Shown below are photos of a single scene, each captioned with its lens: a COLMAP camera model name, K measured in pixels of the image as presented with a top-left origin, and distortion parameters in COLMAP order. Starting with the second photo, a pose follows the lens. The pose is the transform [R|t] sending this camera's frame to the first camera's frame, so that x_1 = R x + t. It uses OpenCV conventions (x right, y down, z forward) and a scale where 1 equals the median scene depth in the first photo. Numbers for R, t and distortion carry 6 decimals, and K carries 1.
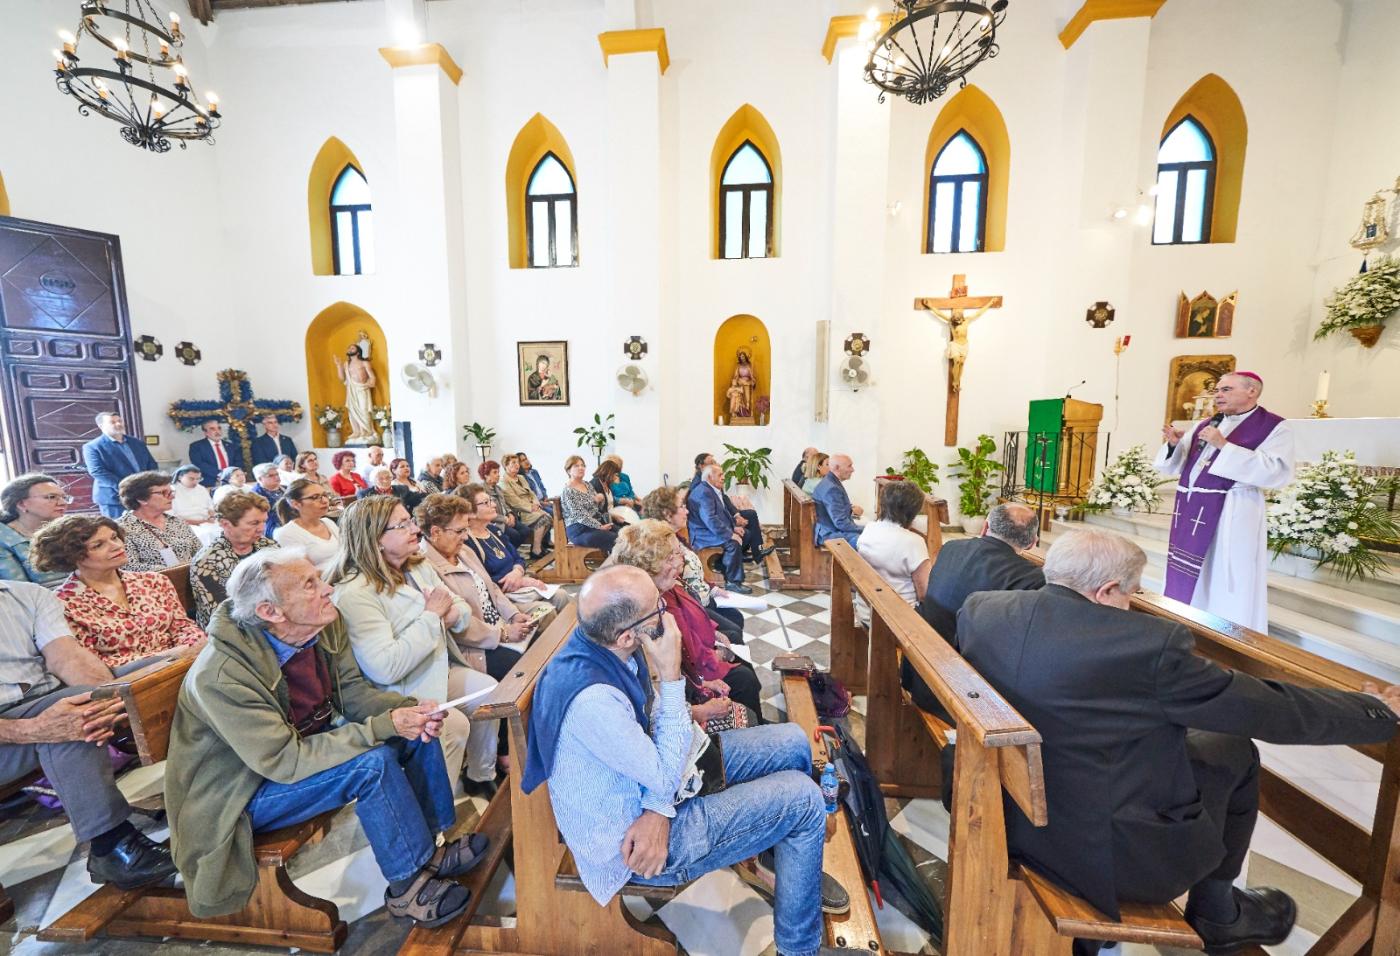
lens RADIAL K [[471.5, 0, 700.0], [0, 471.5, 478.0], [0, 0, 1]] dist [0.000223, -0.000007]
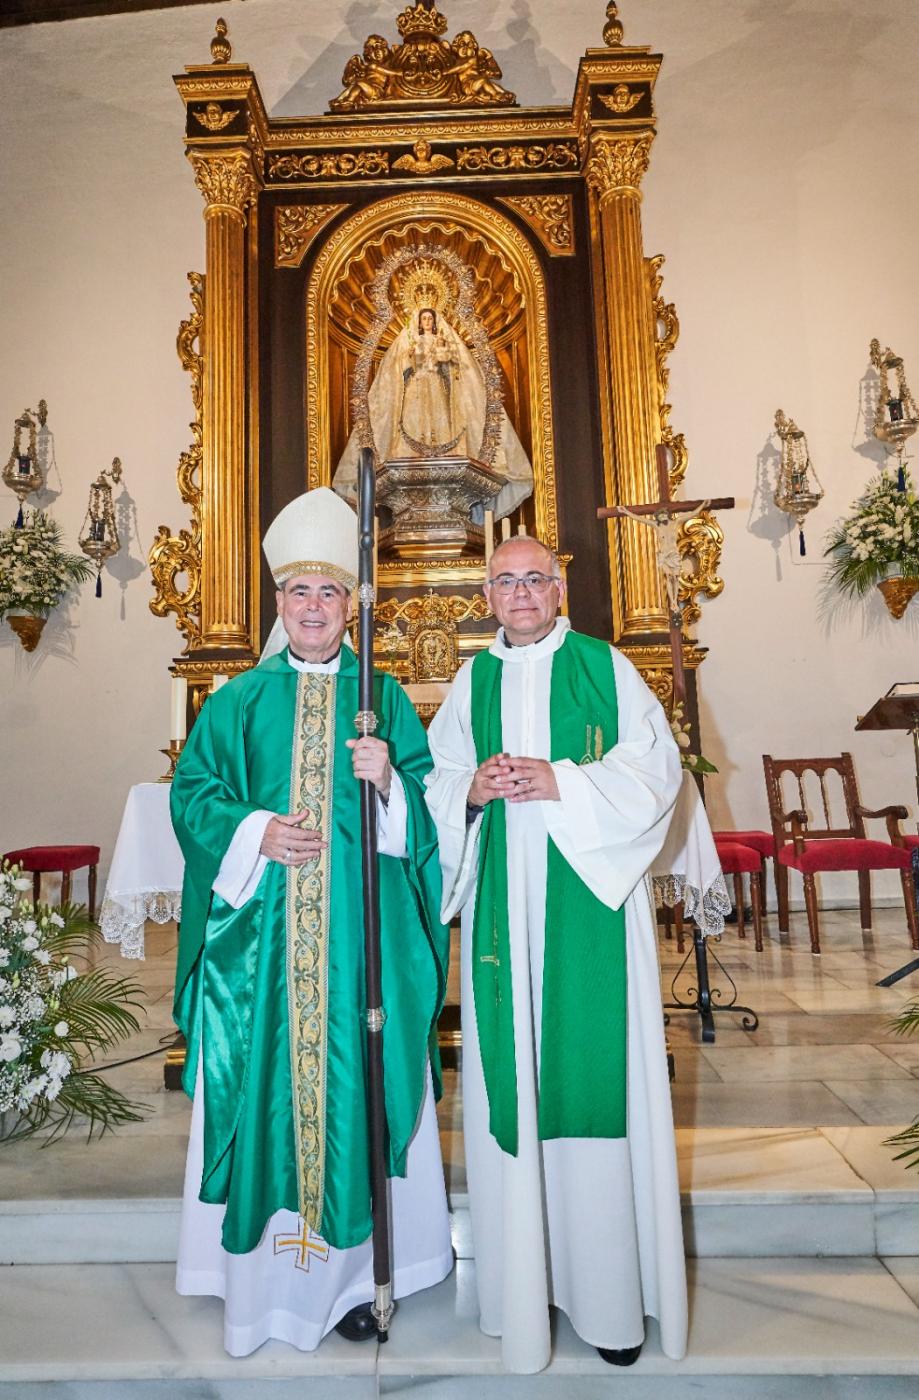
lens RADIAL K [[792.6, 0, 451.5], [0, 792.6, 655.3], [0, 0, 1]] dist [0.001847, 0.001133]
pose [[-0.065498, 0.121650, 0.990410, 0.346295], [0.134555, 0.984553, -0.112032, -0.078094], [-0.988739, 0.125926, -0.080855, 0.504852]]
